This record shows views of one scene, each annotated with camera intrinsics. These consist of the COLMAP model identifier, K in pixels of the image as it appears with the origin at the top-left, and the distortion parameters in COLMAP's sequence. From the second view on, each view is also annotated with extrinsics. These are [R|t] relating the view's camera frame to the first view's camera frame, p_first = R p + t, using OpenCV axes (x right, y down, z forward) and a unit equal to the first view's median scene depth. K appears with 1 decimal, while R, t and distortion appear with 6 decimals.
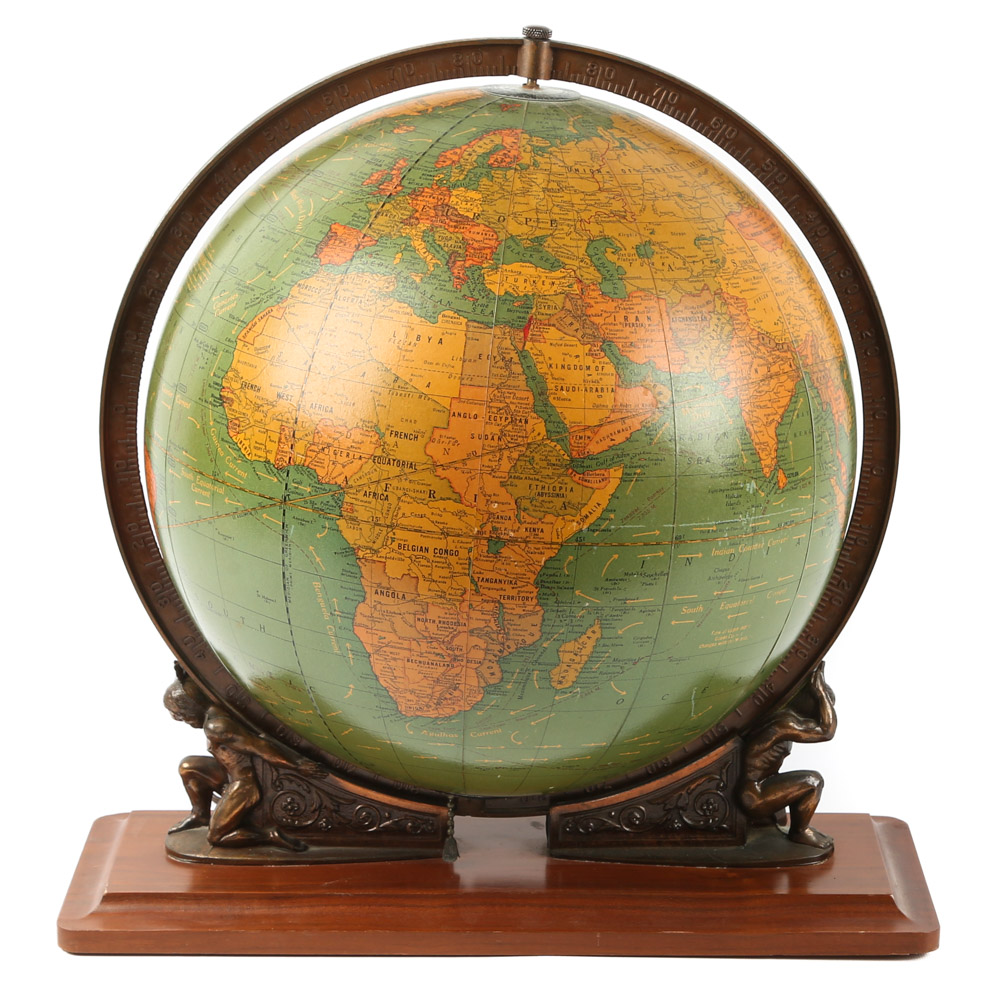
lens RADIAL K [[2620.4, 0, 500.0], [0, 2620.4, 500.0], [0, 0, 1]] dist [-0.089345, 0.217088]
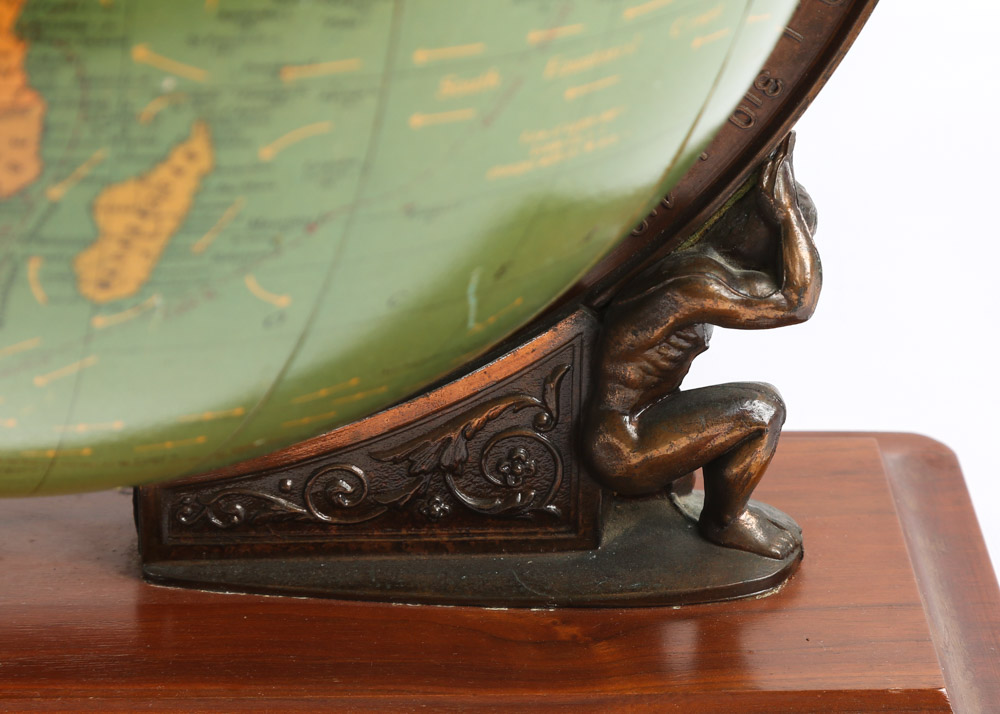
lens RADIAL K [[3538.3, 0, 500.0], [0, 3538.3, 357.0], [0, 0, 1]] dist [-0.136932, -1.045615]
pose [[0.997370, -0.009346, 0.071869, 0.036667], [-0.005745, 0.978334, 0.206951, -0.019198], [-0.072246, -0.206820, 0.975708, 0.447283]]
